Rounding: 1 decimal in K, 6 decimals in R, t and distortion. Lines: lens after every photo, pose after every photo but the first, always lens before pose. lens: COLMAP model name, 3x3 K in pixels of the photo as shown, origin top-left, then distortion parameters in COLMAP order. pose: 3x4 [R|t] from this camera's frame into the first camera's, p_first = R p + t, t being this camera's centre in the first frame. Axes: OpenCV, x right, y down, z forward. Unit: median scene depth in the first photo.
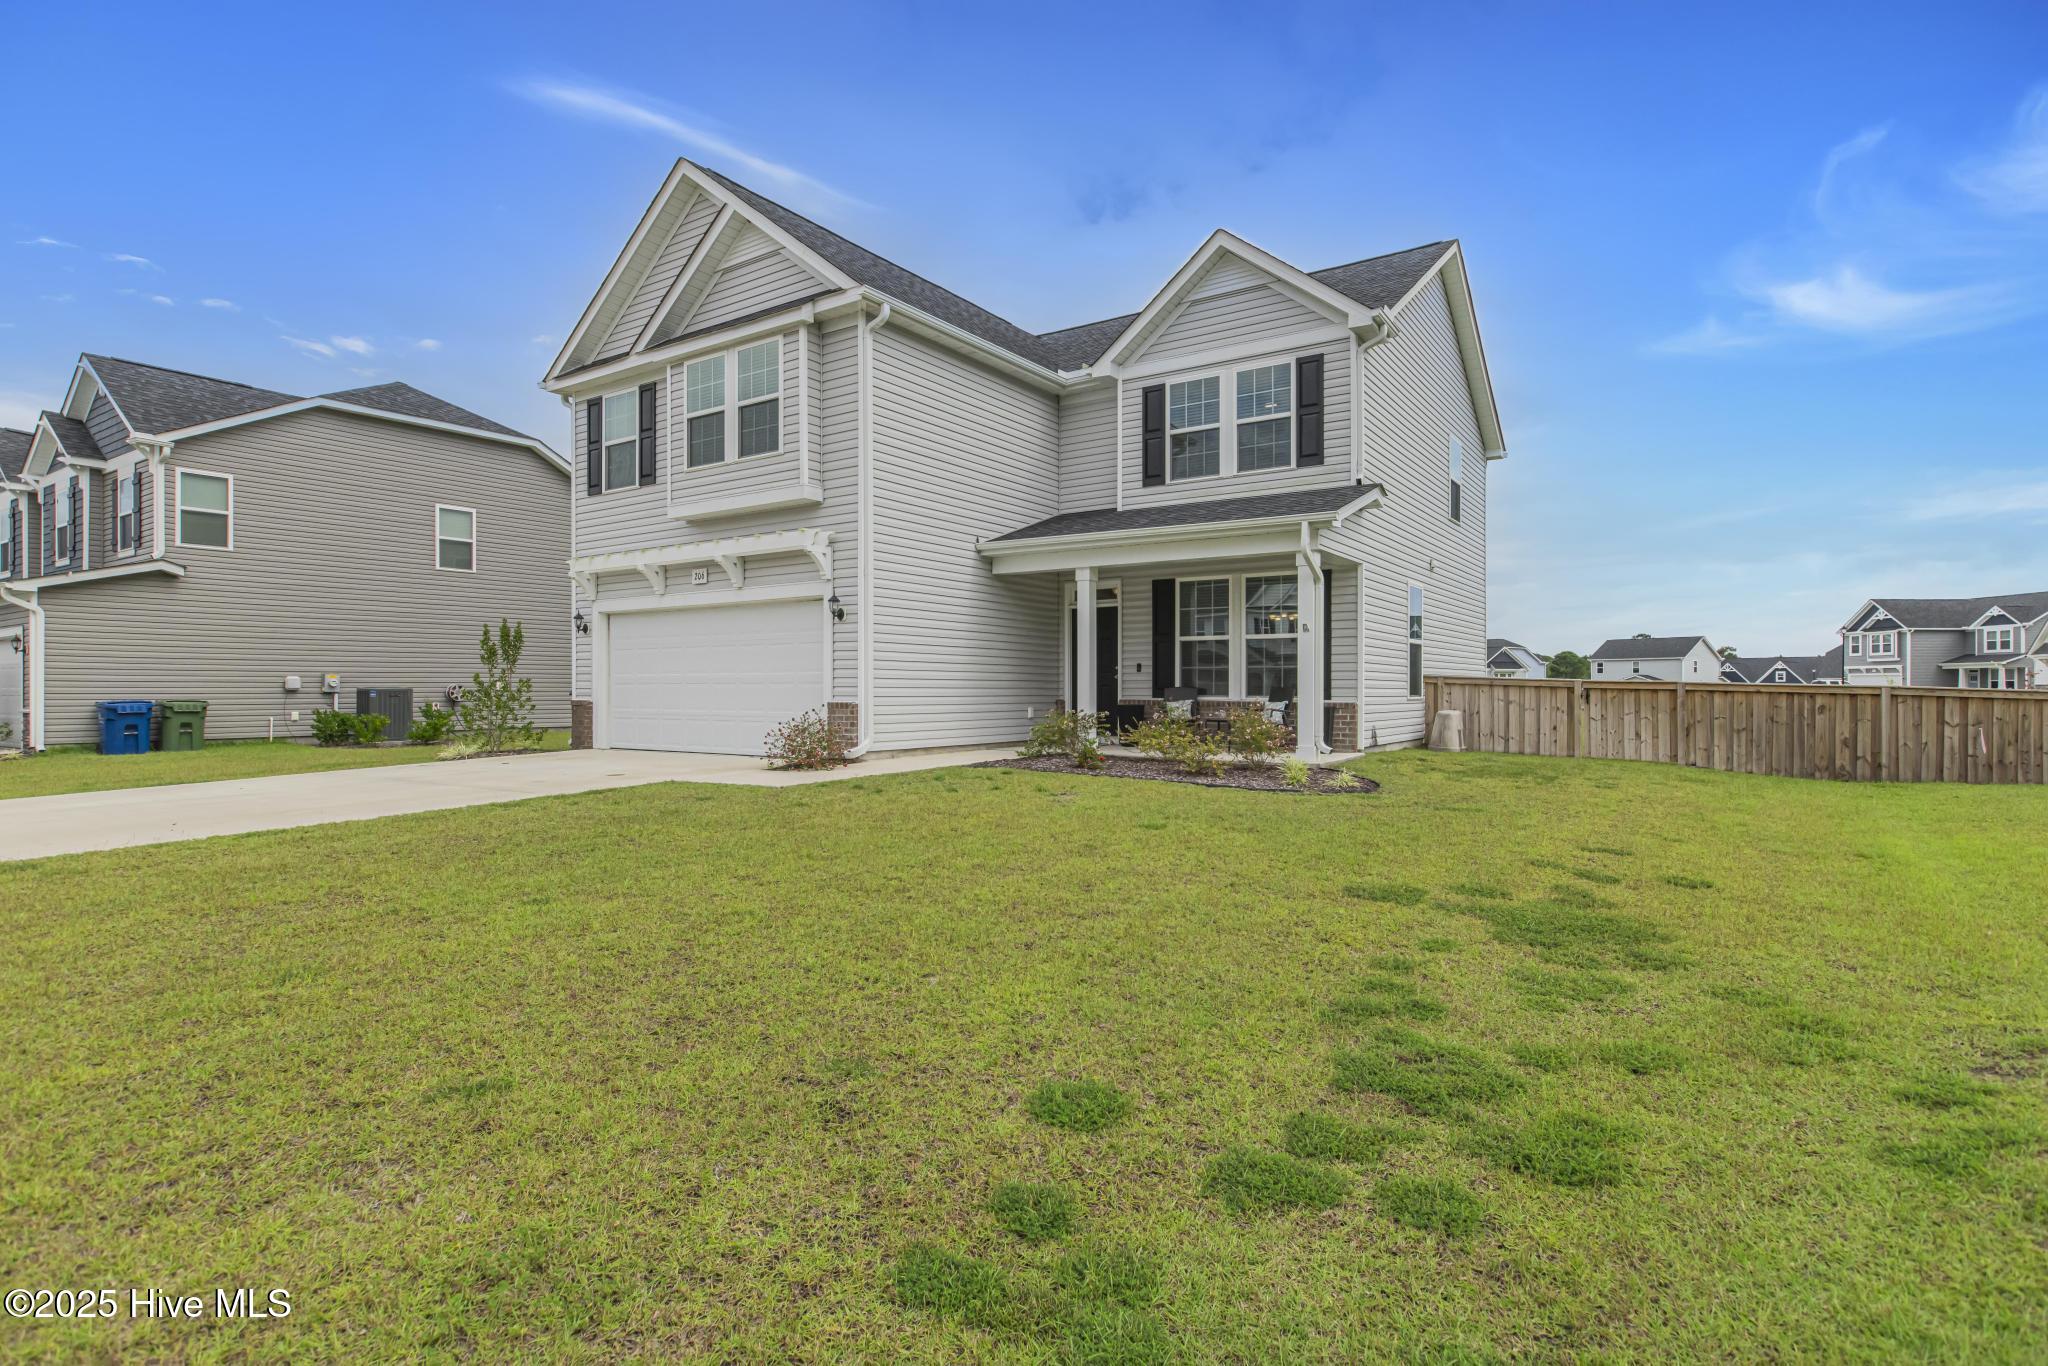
lens RADIAL K [[1030.8, 0, 1040.8], [0, 1030.8, 689.3], [0, 0, 1]] dist [0.004500, 0.000036]
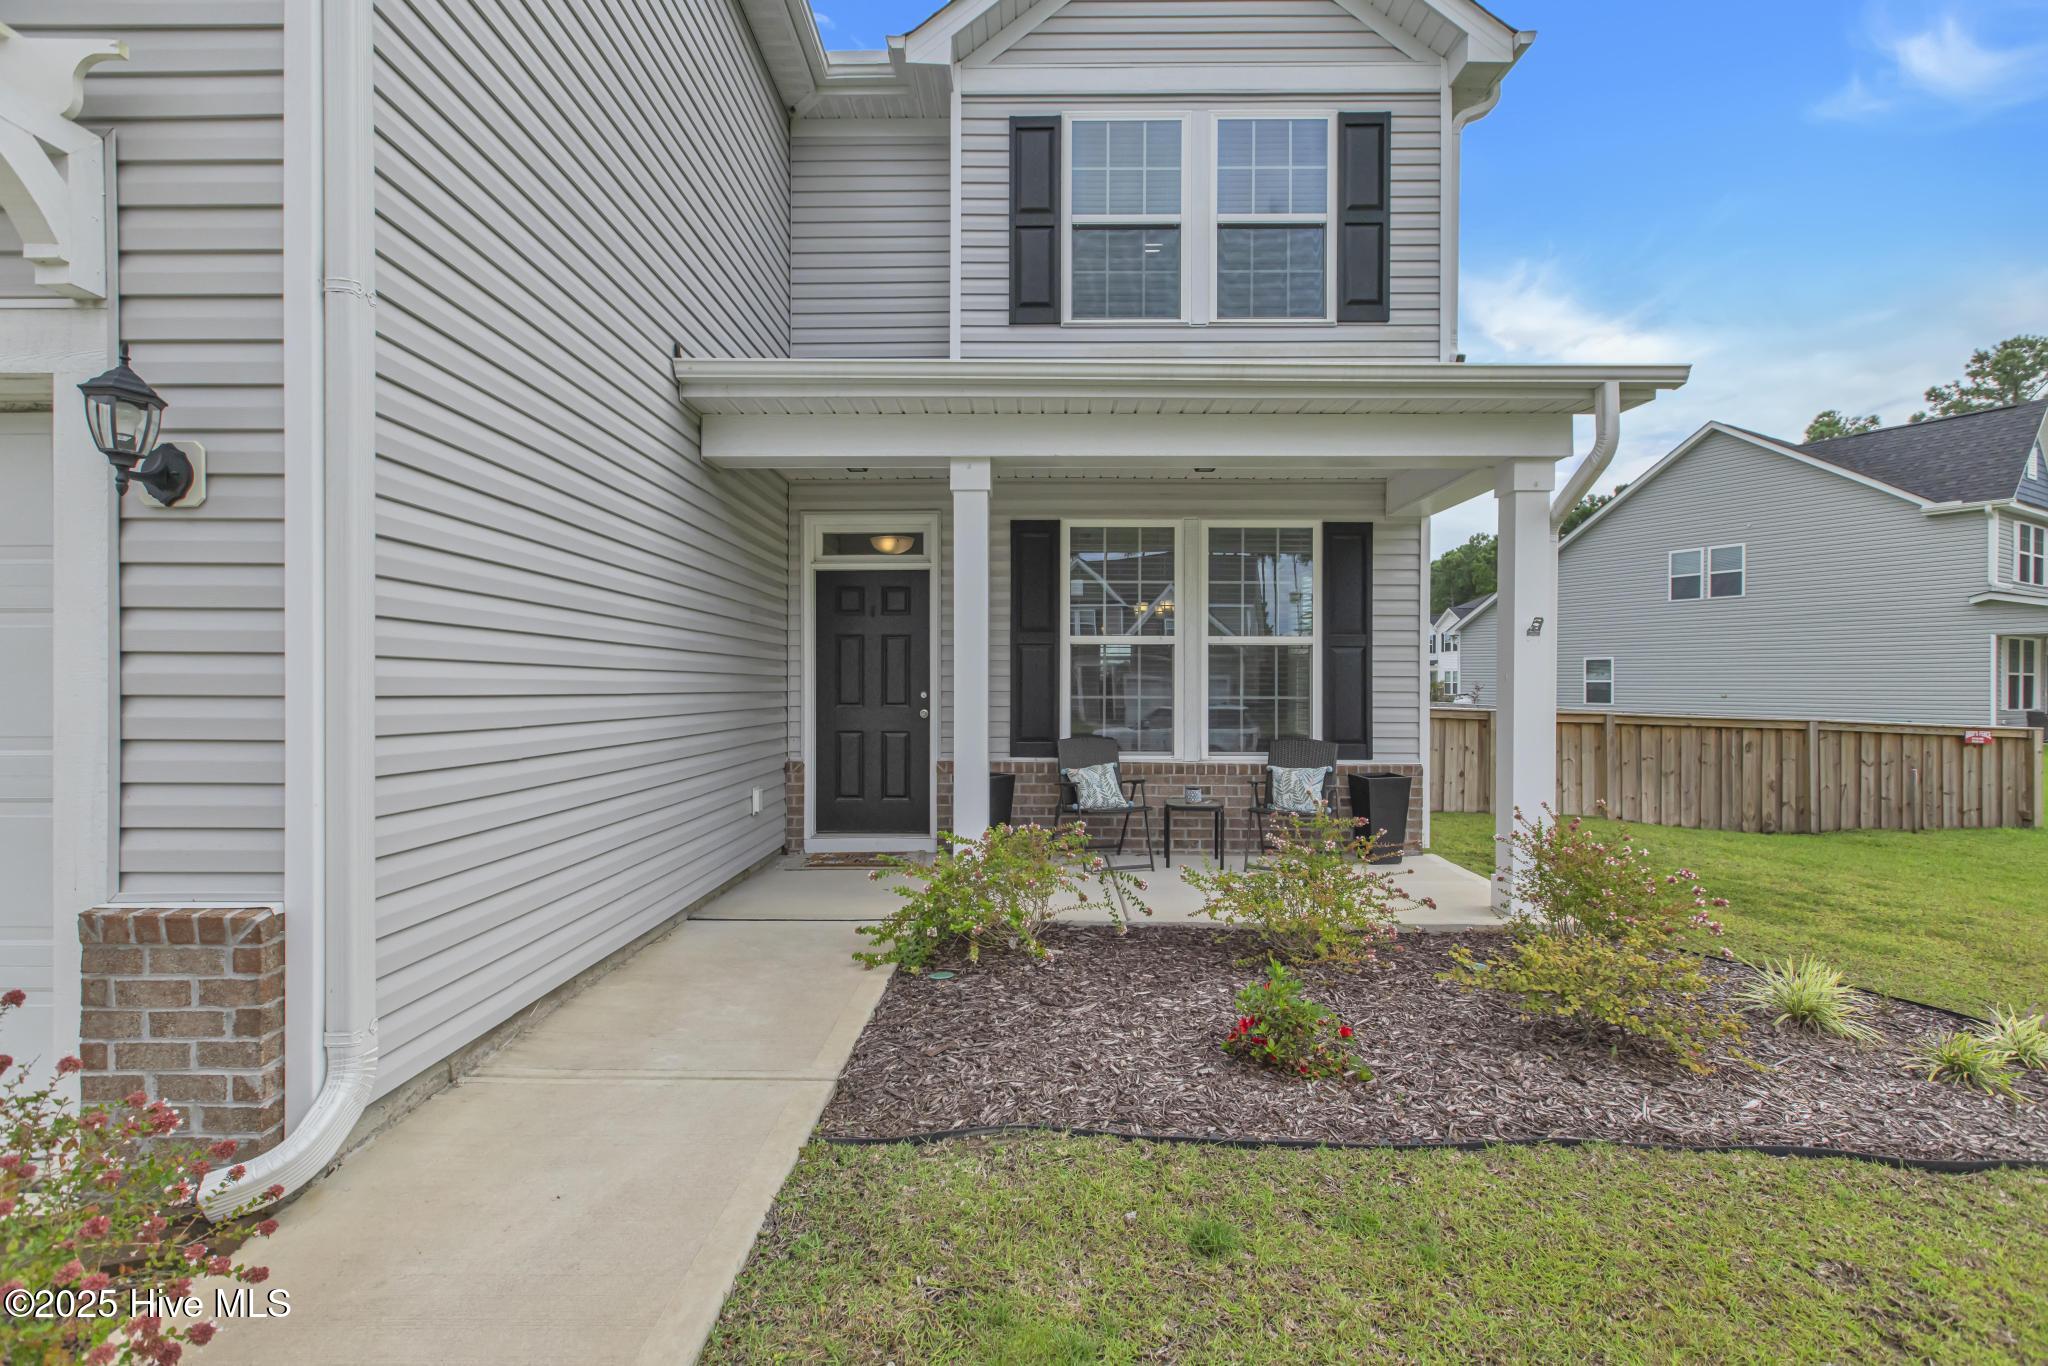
lens RADIAL K [[896.2, 0, 1015.7], [0, 896.2, 689.8], [0, 0, 1]] dist [0.003214, -0.000228]
pose [[0.839060, -0.000631, 0.544038, -0.149337], [-0.002247, 0.999987, 0.004625, -0.031156], [-0.544034, -0.005103, 0.839048, 0.754087]]
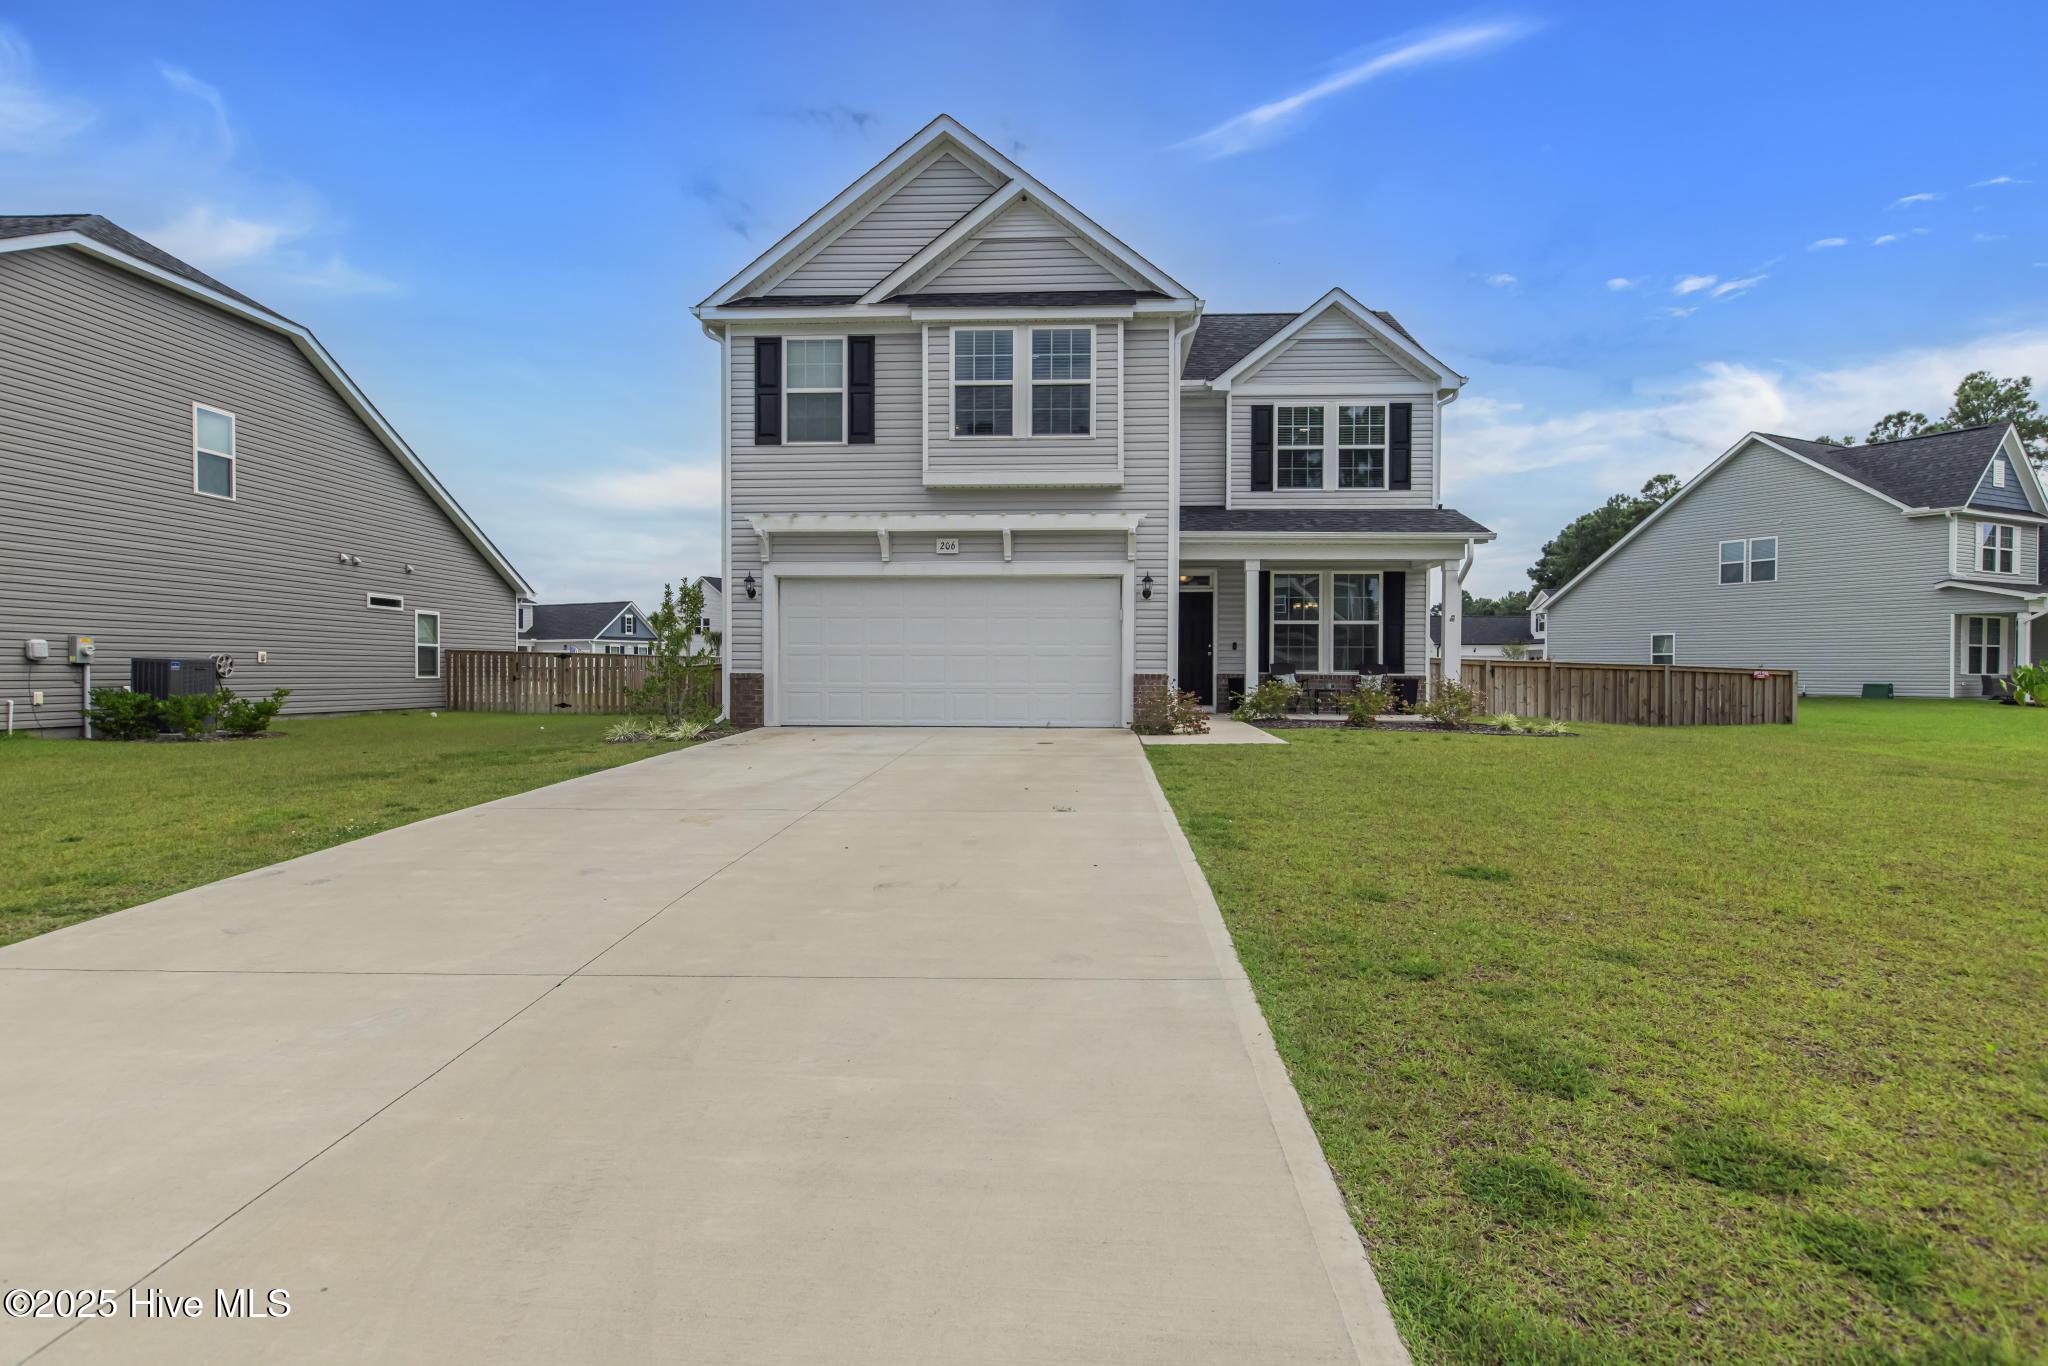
lens RADIAL K [[1114.7, 0, 1023.5], [0, 1114.7, 686.4], [0, 0, 1]] dist [0.014667, 0.001143]
pose [[0.856848, -0.003806, 0.515556, -0.904593], [-0.003434, 0.999908, 0.013089, 0.010637], [-0.515558, -0.012986, 0.856756, 0.056837]]
